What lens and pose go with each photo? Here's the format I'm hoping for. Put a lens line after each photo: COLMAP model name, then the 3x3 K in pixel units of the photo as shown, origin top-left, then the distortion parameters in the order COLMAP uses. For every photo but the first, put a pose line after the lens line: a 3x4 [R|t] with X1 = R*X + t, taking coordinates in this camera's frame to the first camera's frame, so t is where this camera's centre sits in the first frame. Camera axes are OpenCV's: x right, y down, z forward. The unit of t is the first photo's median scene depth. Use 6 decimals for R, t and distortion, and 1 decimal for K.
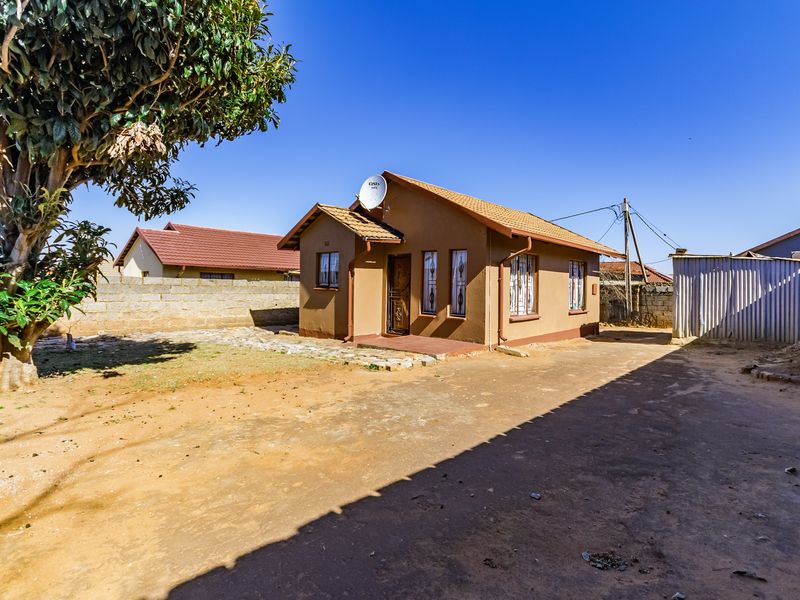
lens RADIAL K [[353.4, 0, 409.3], [0, 353.4, 285.0], [0, 0, 1]] dist [-0.000133, -0.001000]
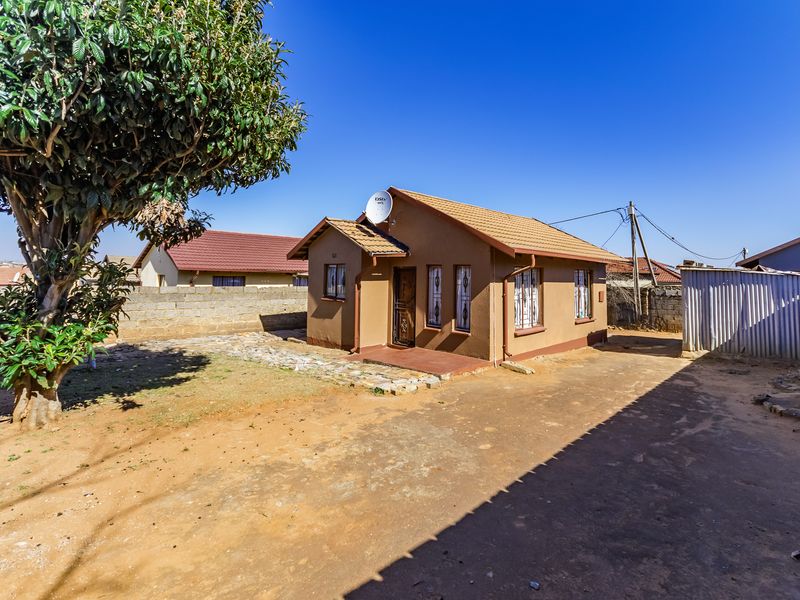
lens RADIAL K [[349.9, 0, 402.6], [0, 349.9, 262.2], [0, 0, 1]] dist [0.001220, -0.001217]
pose [[0.999317, -0.001169, -0.036942, 0.007272], [-0.000487, 0.998996, -0.044798, -0.126592], [0.036957, 0.044786, 0.998313, -0.026951]]
